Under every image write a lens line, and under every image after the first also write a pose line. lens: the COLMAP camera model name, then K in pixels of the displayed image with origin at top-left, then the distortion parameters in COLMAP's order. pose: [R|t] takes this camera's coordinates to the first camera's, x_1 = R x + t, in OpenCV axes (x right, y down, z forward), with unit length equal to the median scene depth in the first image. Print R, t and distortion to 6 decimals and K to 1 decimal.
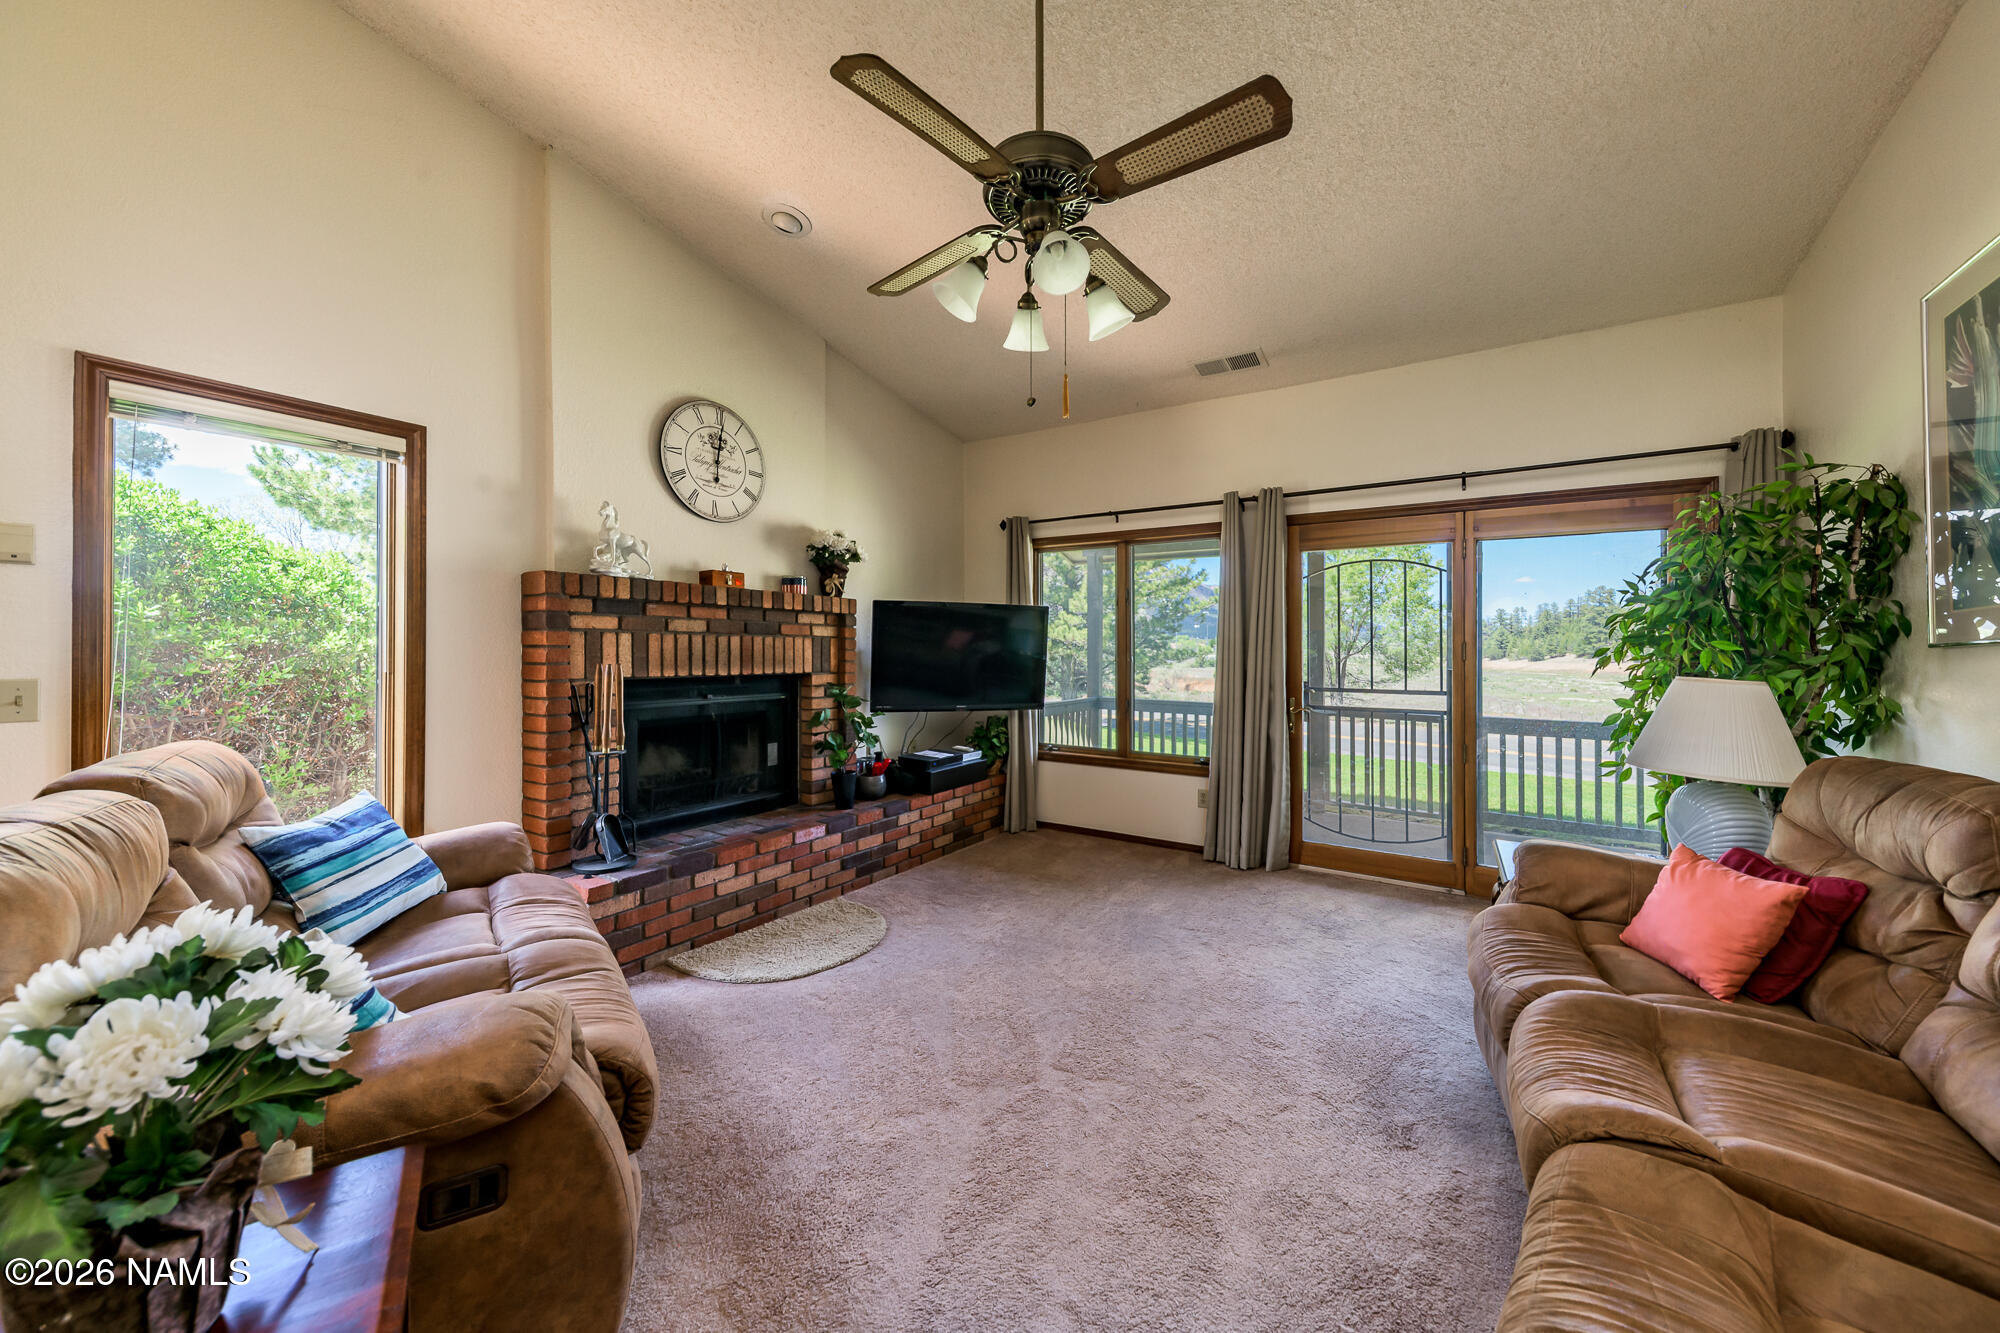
lens RADIAL K [[698.4, 0, 1018.9], [0, 698.4, 641.8], [0, 0, 1]] dist [-0.001126, -0.000936]
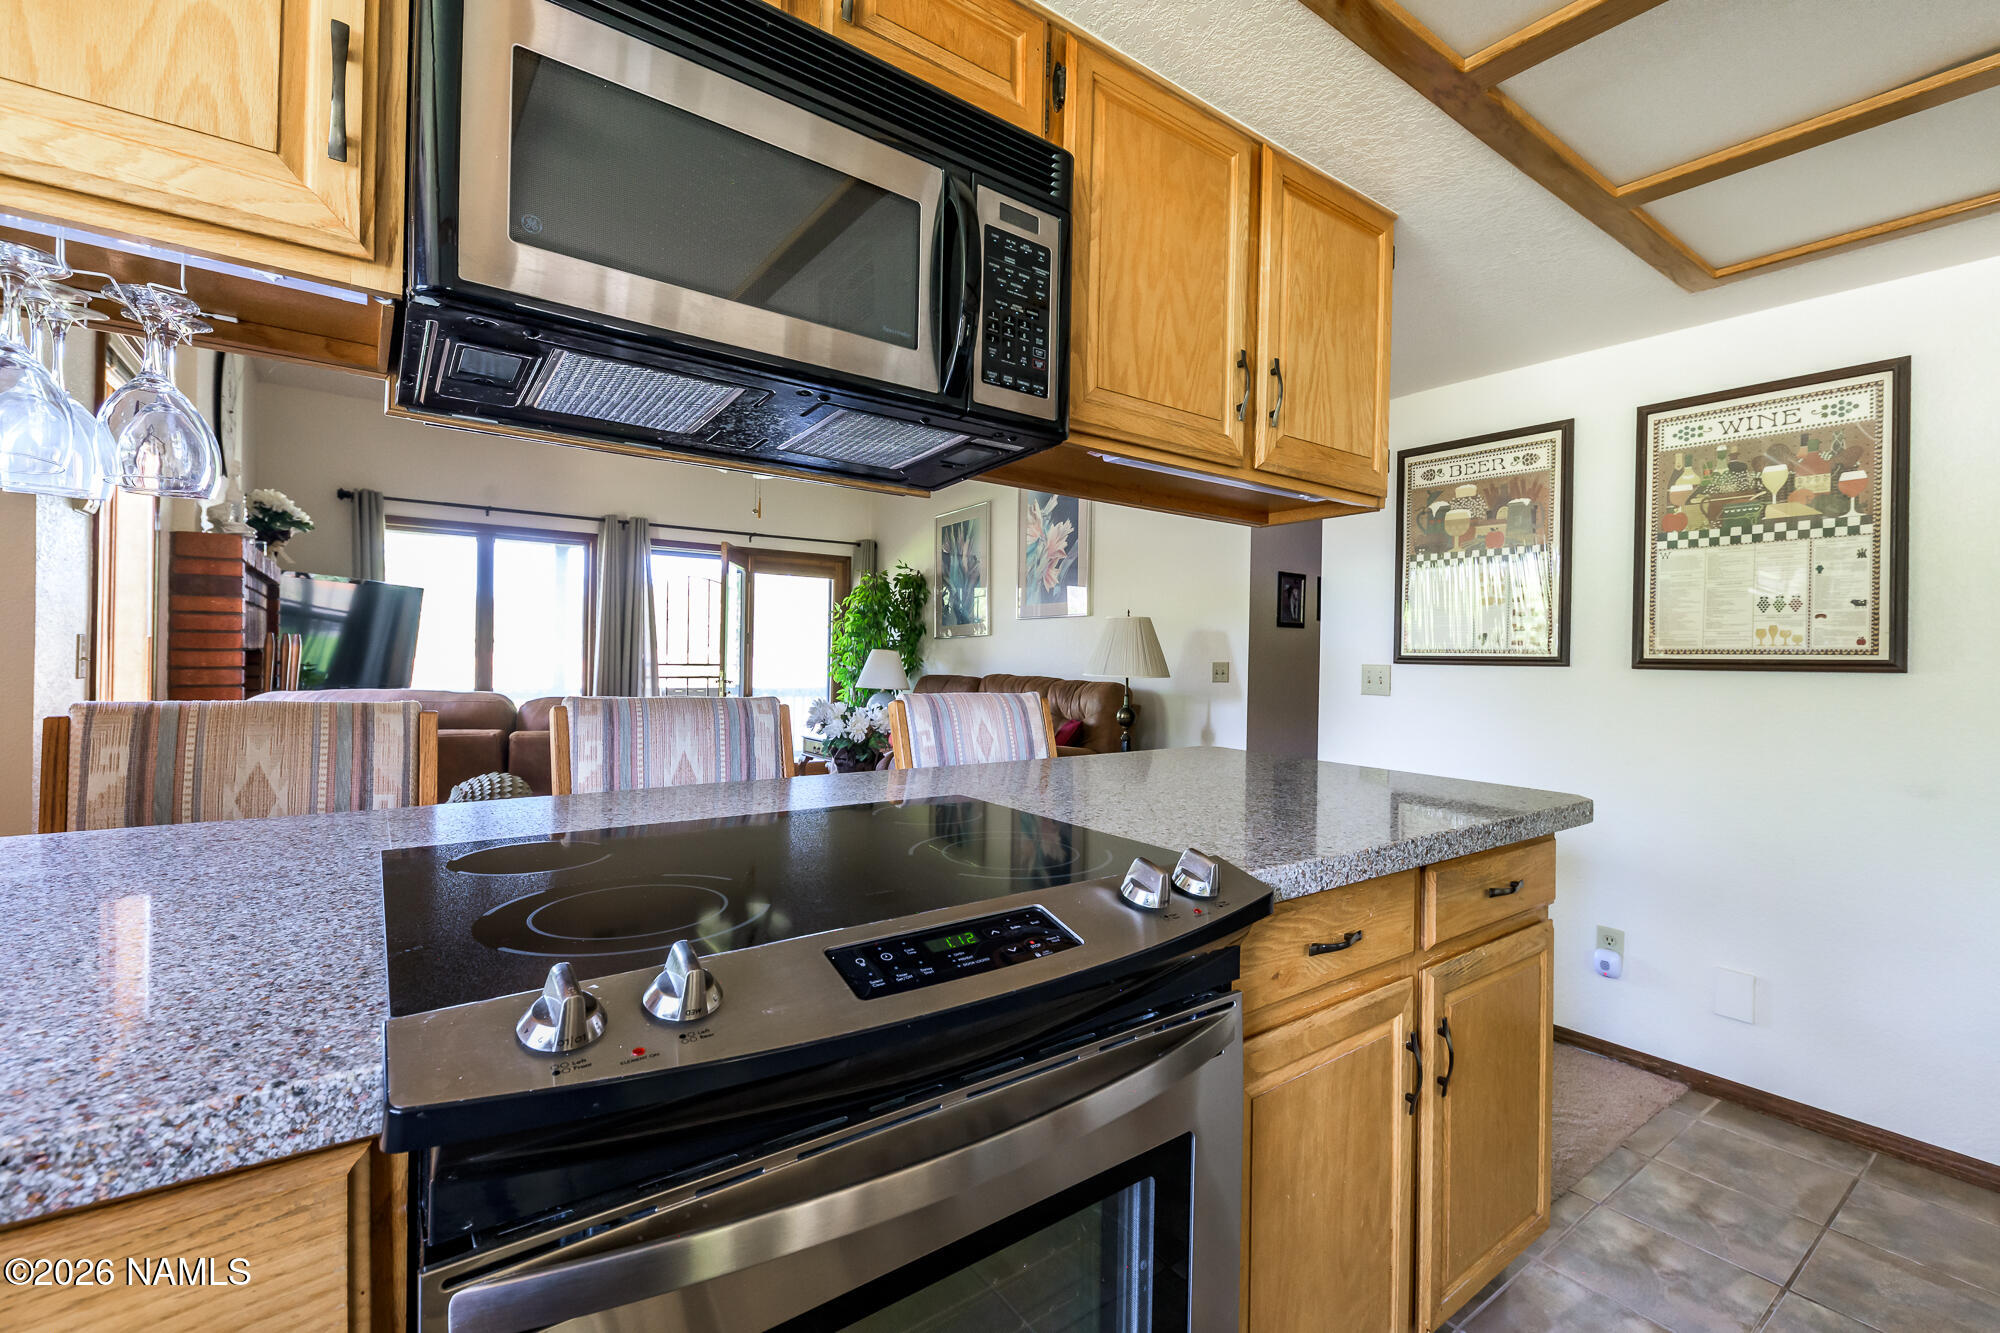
lens RADIAL K [[864.2, 0, 995.8], [0, 864.2, 659.8], [0, 0, 1]] dist [0.002340, -0.000050]
pose [[0.369715, -0.006220, 0.929124, -1.072903], [-0.021472, 0.999653, 0.015237, 0.020751], [-0.928897, -0.025584, 0.369453, -0.316916]]
